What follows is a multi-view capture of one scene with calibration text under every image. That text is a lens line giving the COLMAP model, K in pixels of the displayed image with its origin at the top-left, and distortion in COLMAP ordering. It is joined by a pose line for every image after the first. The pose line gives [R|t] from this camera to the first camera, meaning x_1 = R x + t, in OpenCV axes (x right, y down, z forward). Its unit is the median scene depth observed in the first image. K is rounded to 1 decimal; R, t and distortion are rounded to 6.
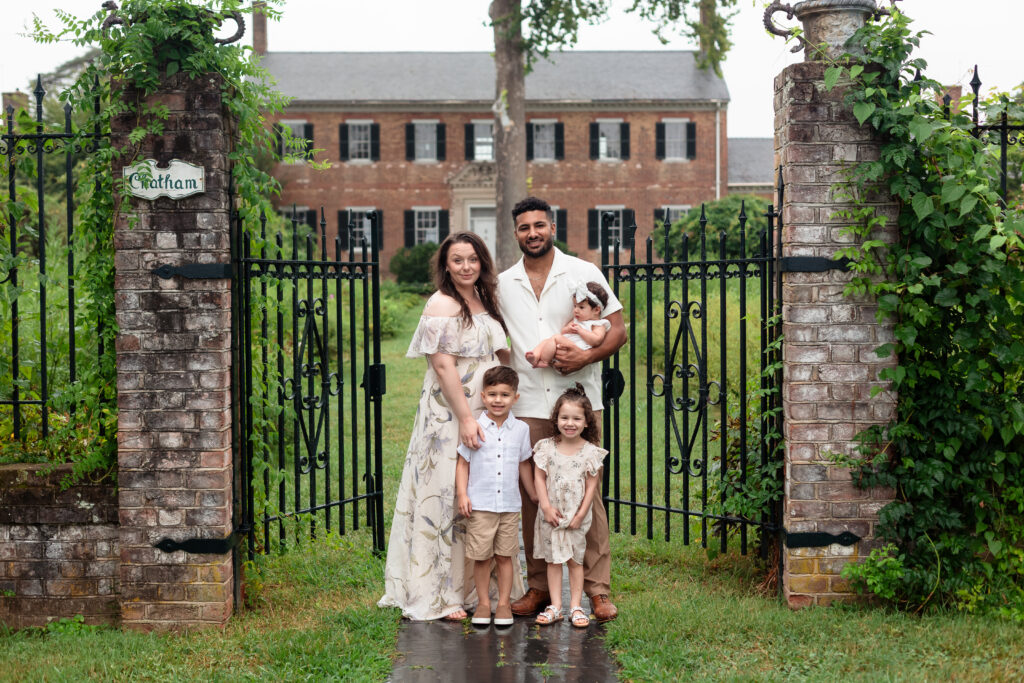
lens RADIAL K [[1445.4, 0, 512.0], [0, 1445.4, 341.5], [0, 0, 1]] dist [-0.017682, 0.005054]
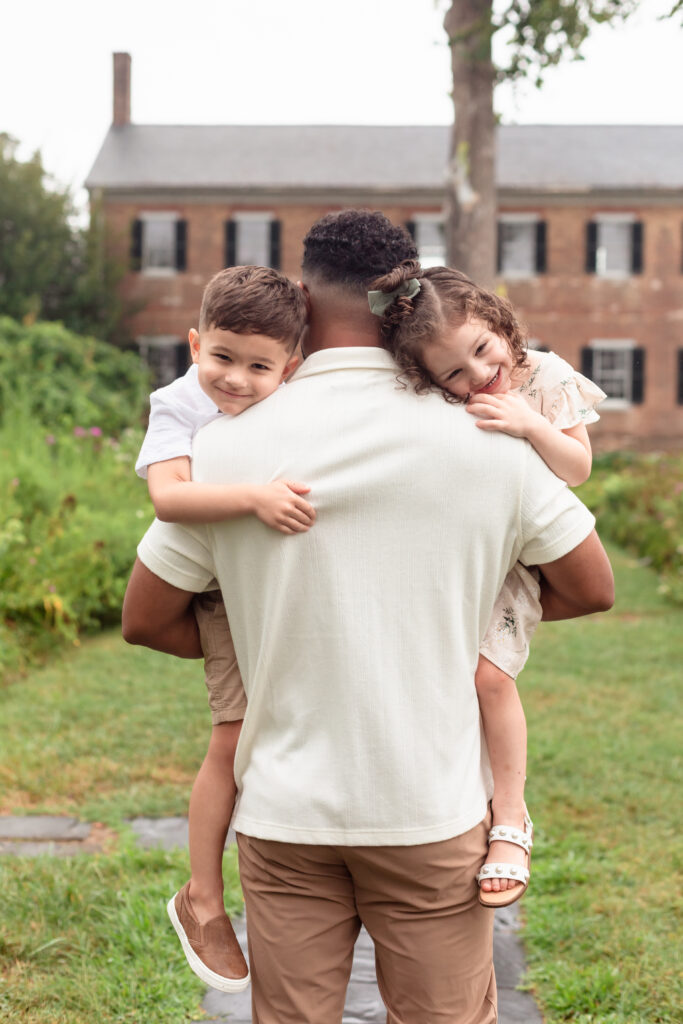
lens RADIAL K [[1445.4, 0, 341.5], [0, 1445.4, 512.0], [0, 0, 1]] dist [-0.017682, 0.005054]
pose [[0.996582, 0.023572, -0.079179, -0.043316], [-0.024505, 0.999641, -0.010833, -0.019203], [0.078895, 0.012736, 0.996802, 2.826576]]
